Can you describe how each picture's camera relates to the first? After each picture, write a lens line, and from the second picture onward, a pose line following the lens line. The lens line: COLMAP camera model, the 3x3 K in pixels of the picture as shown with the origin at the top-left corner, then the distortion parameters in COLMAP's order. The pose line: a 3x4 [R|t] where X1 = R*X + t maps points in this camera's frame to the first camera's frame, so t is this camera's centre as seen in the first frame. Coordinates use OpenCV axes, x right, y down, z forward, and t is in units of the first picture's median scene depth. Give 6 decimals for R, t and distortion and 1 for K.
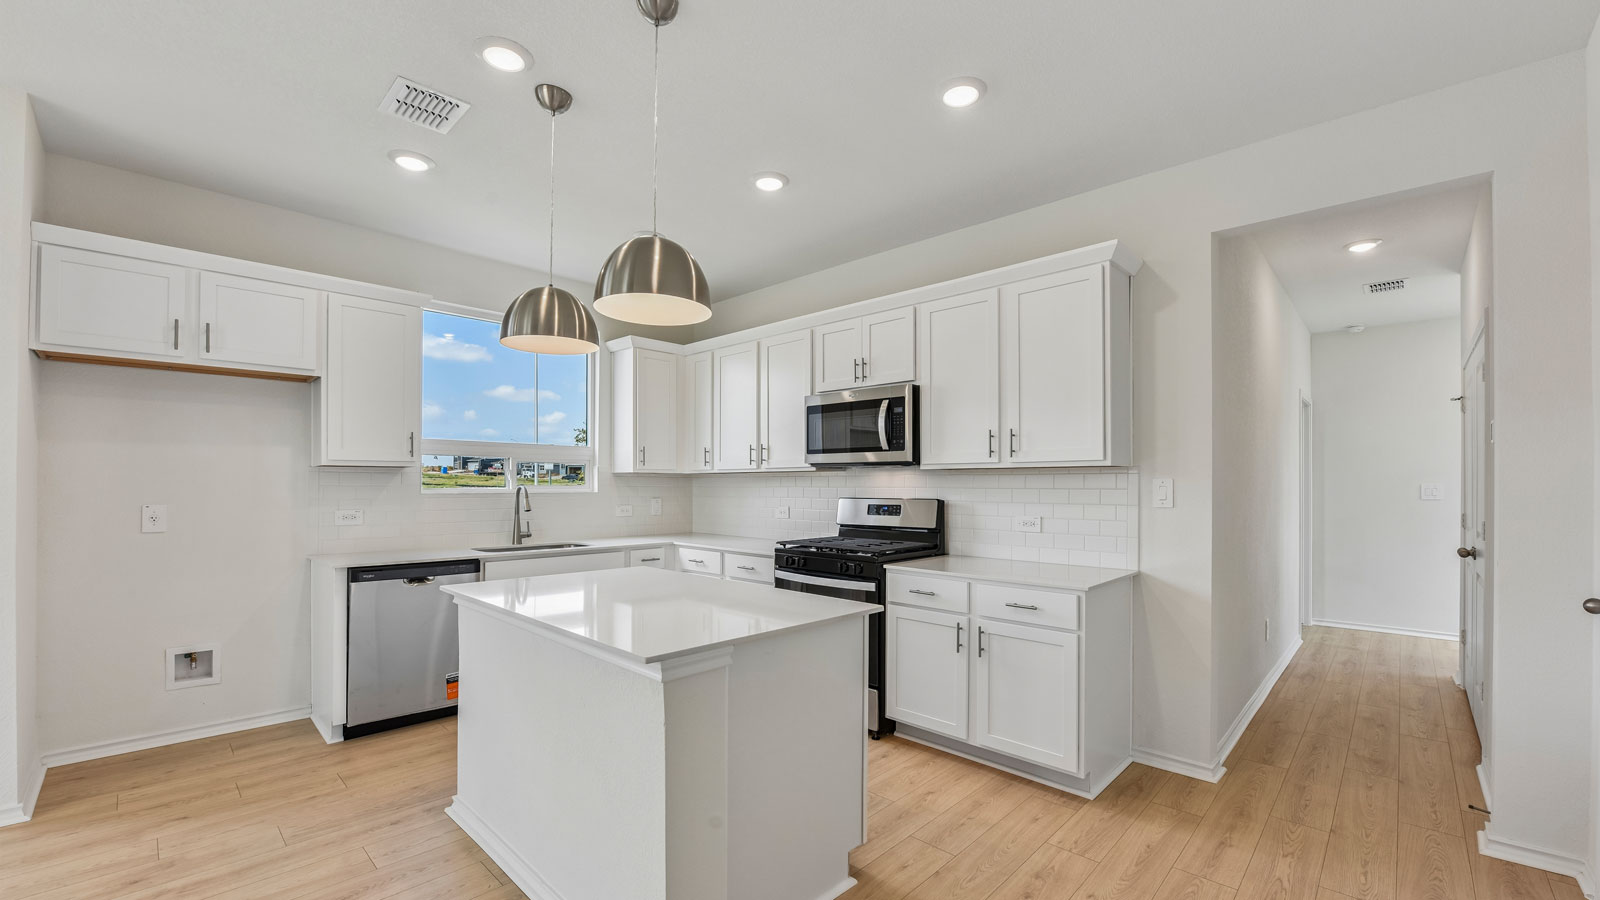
lens RADIAL K [[635.8, 0, 799.3], [0, 635.8, 483.0], [0, 0, 1]] dist [-0.023481, 0.000930]
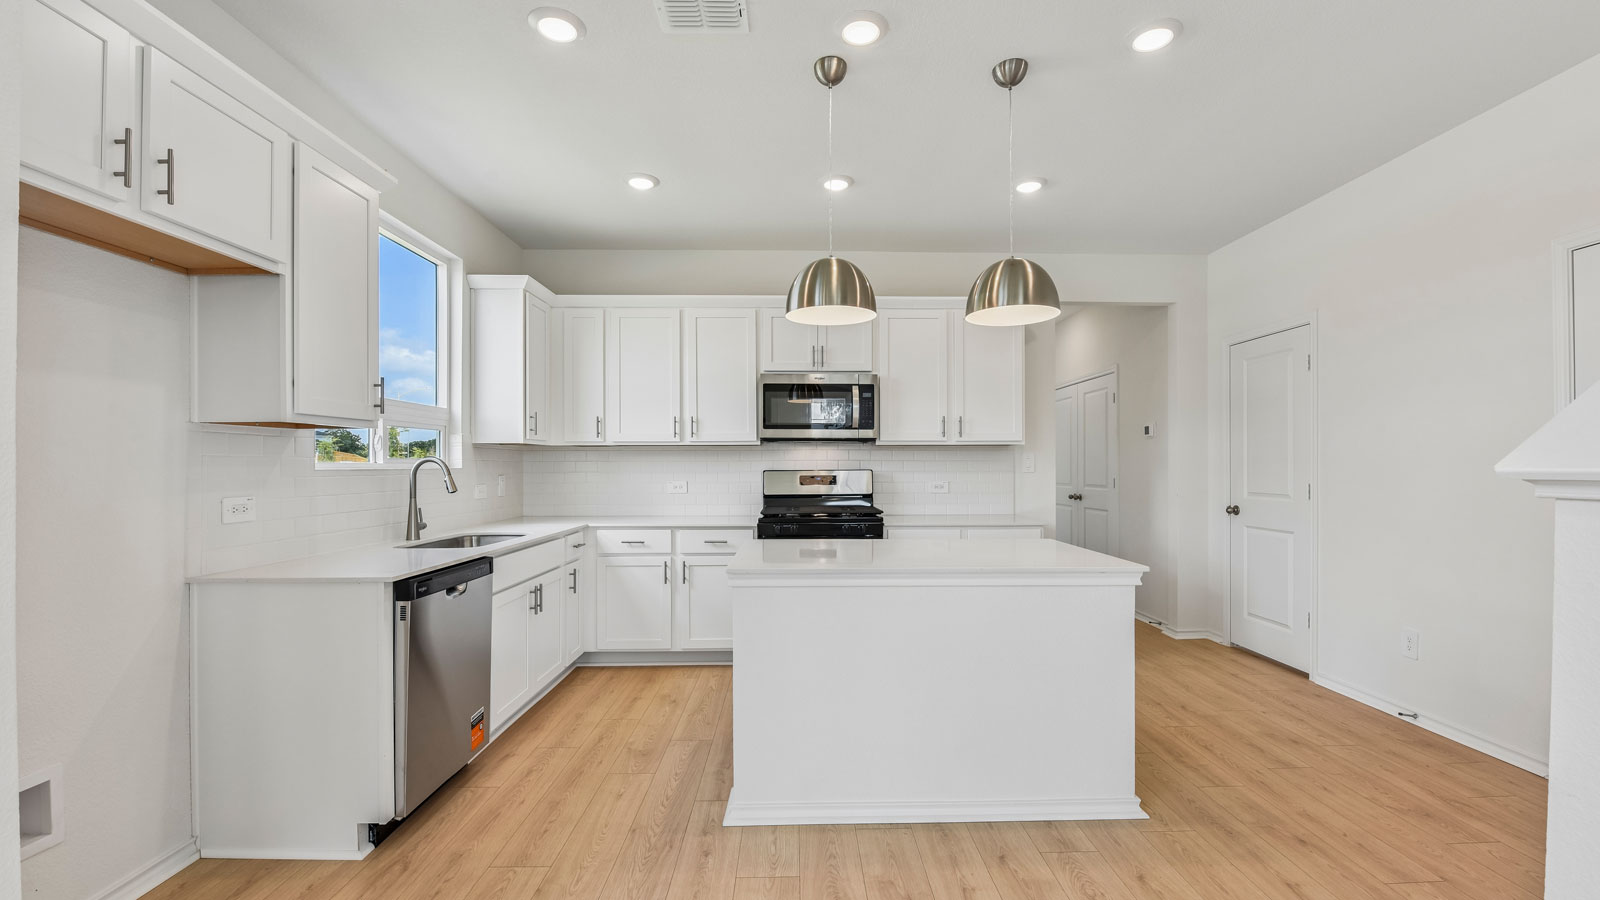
lens RADIAL K [[681.4, 0, 792.6], [0, 681.4, 457.3], [0, 0, 1]] dist [-0.018436, -0.000458]
pose [[0.722318, 0.004106, 0.691548, -0.875304], [0.000706, 0.999977, -0.006675, 0.010571], [-0.691560, 0.005310, 0.722299, 0.186564]]
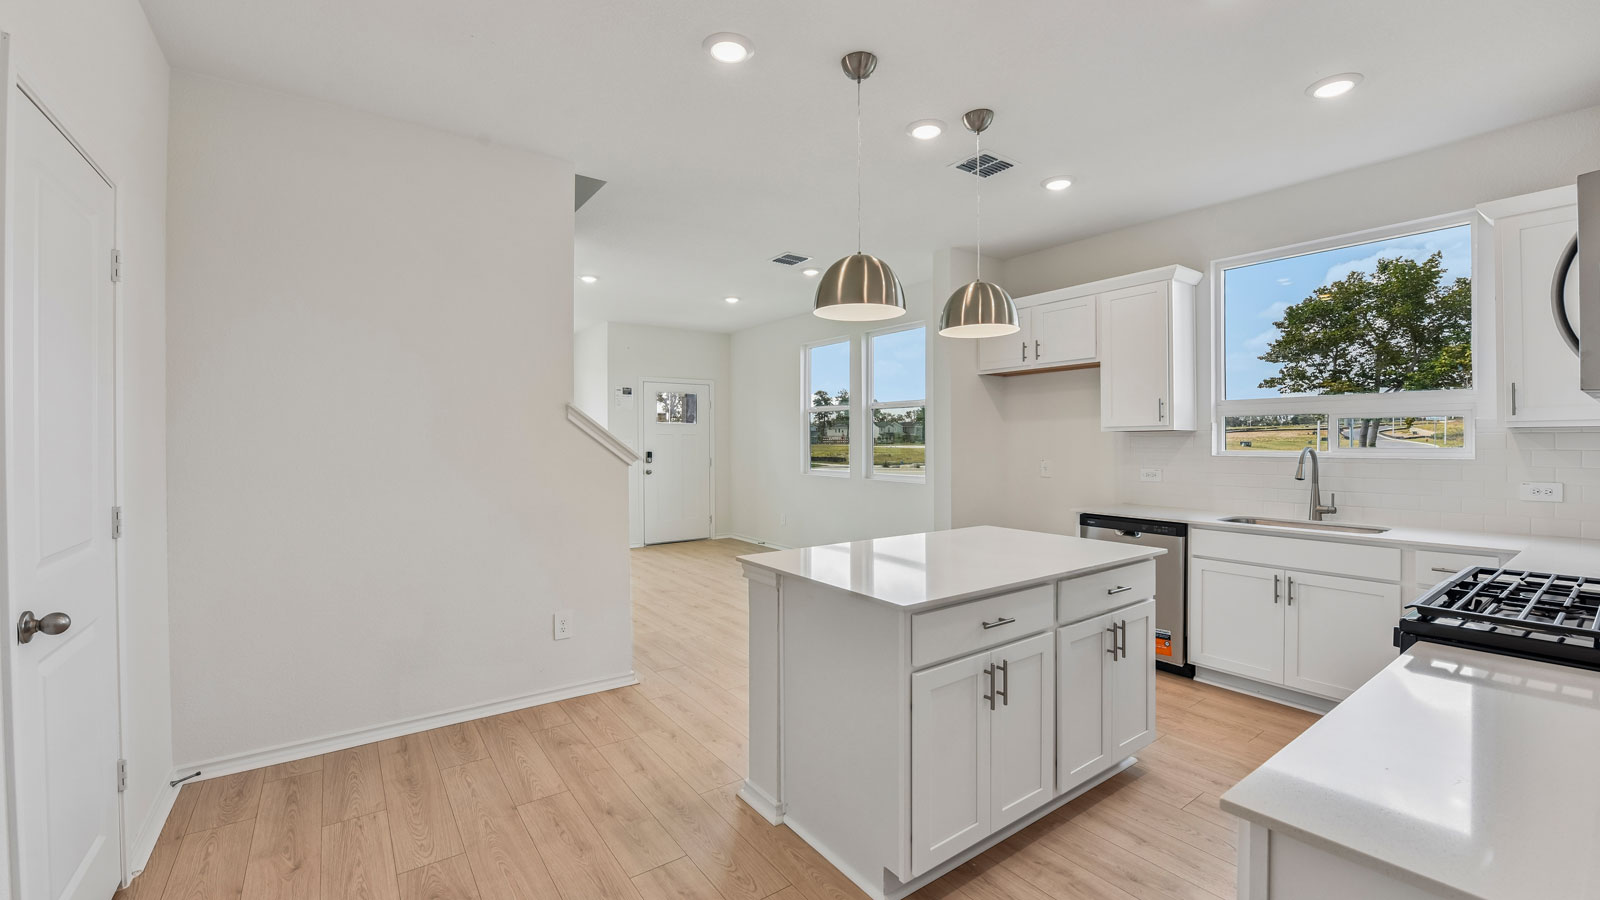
lens RADIAL K [[635.8, 0, 815.2], [0, 635.8, 442.4], [0, 0, 1]] dist [-0.023481, 0.000930]
pose [[-0.172363, -0.001482, -0.985032, 0.603698], [0.005241, 0.999983, -0.002422, -0.006498], [0.985020, -0.005580, -0.172352, 0.663179]]
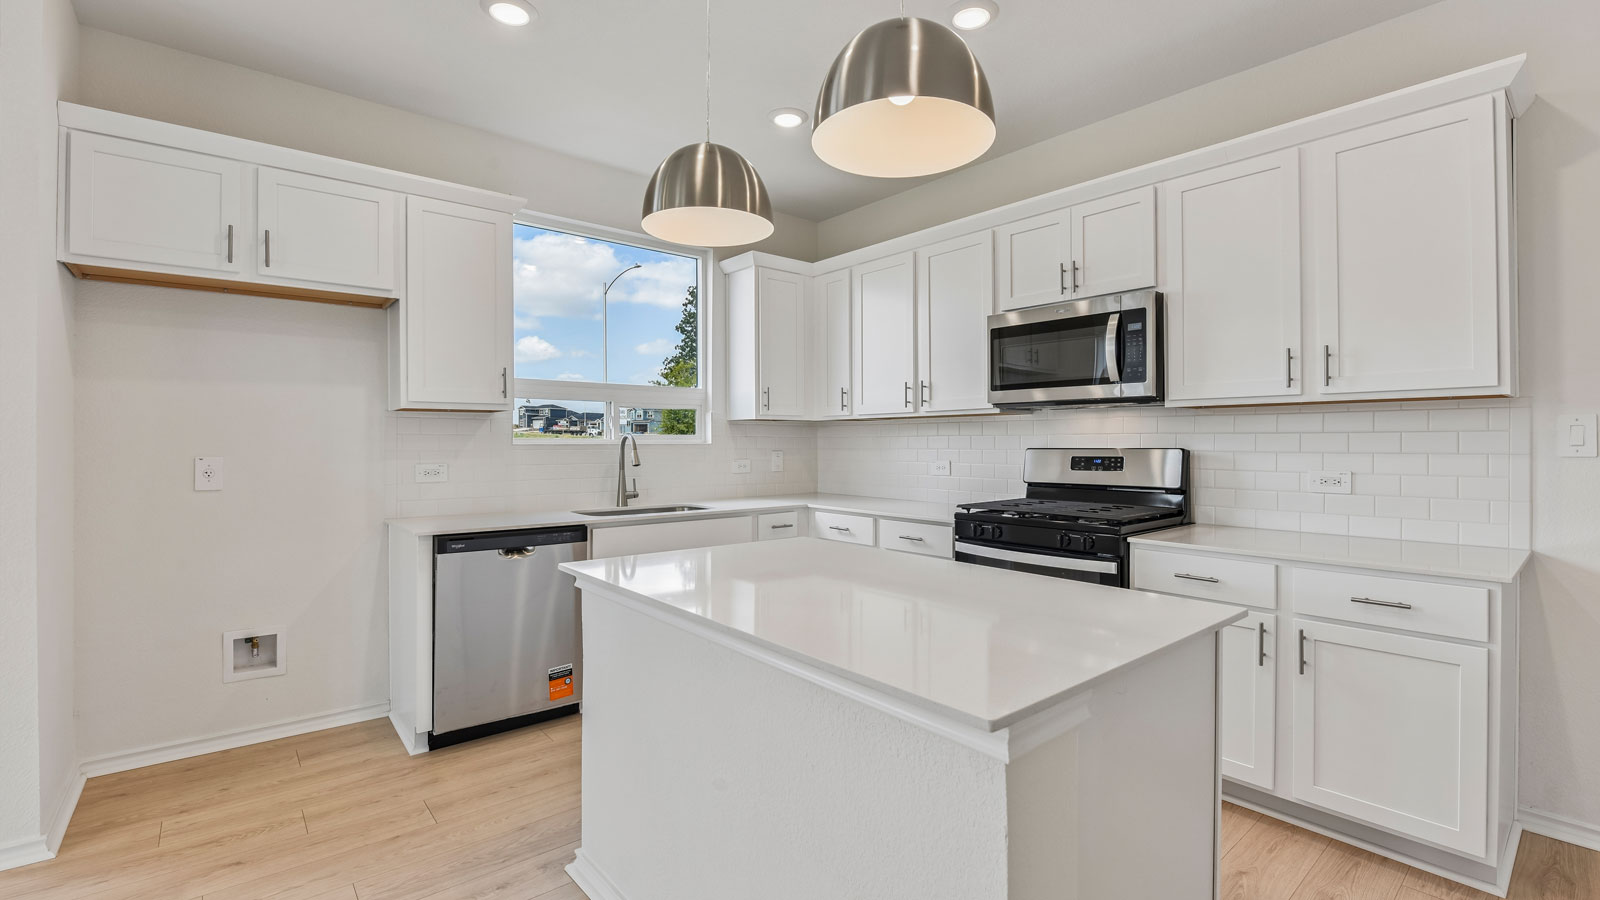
lens RADIAL K [[681.4, 0, 802.2], [0, 681.4, 445.5], [0, 0, 1]] dist [-0.018436, -0.000458]
pose [[0.994262, -0.003436, -0.106919, -0.153335], [0.004181, 0.999969, 0.006743, 0.016646], [0.106893, -0.007152, 0.994245, 0.187052]]
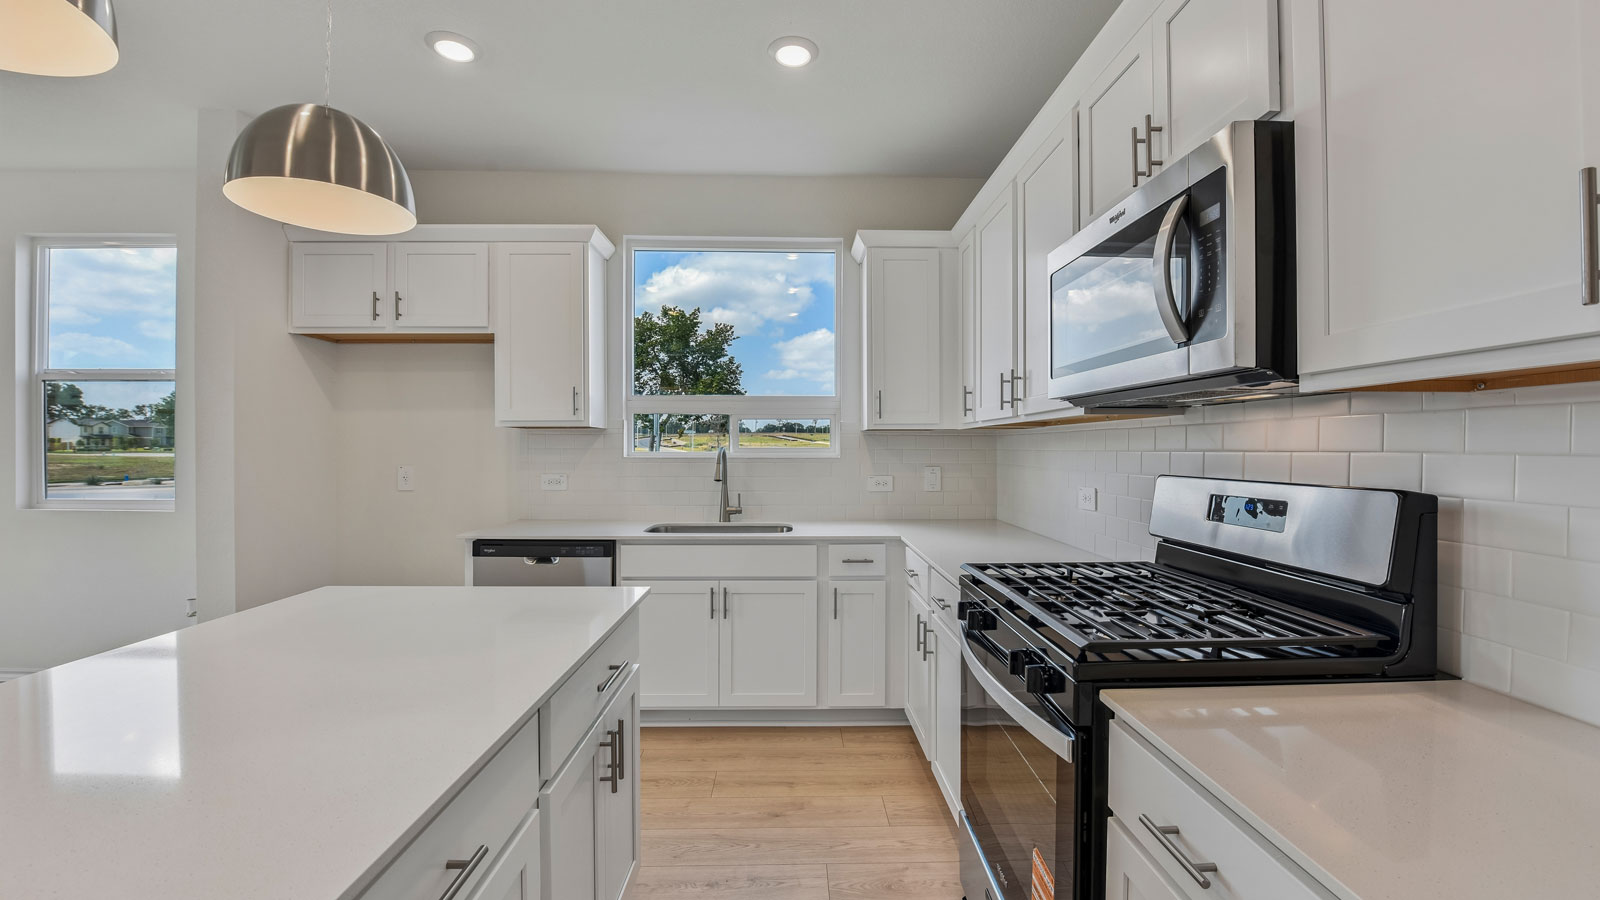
lens RADIAL K [[635.8, 0, 809.4], [0, 635.8, 451.5], [0, 0, 1]] dist [-0.023481, 0.000930]
pose [[0.714765, 0.001625, -0.699363, 0.249318], [0.003466, 0.999977, 0.005865, 0.004895], [0.699356, -0.006616, 0.714743, 0.660703]]
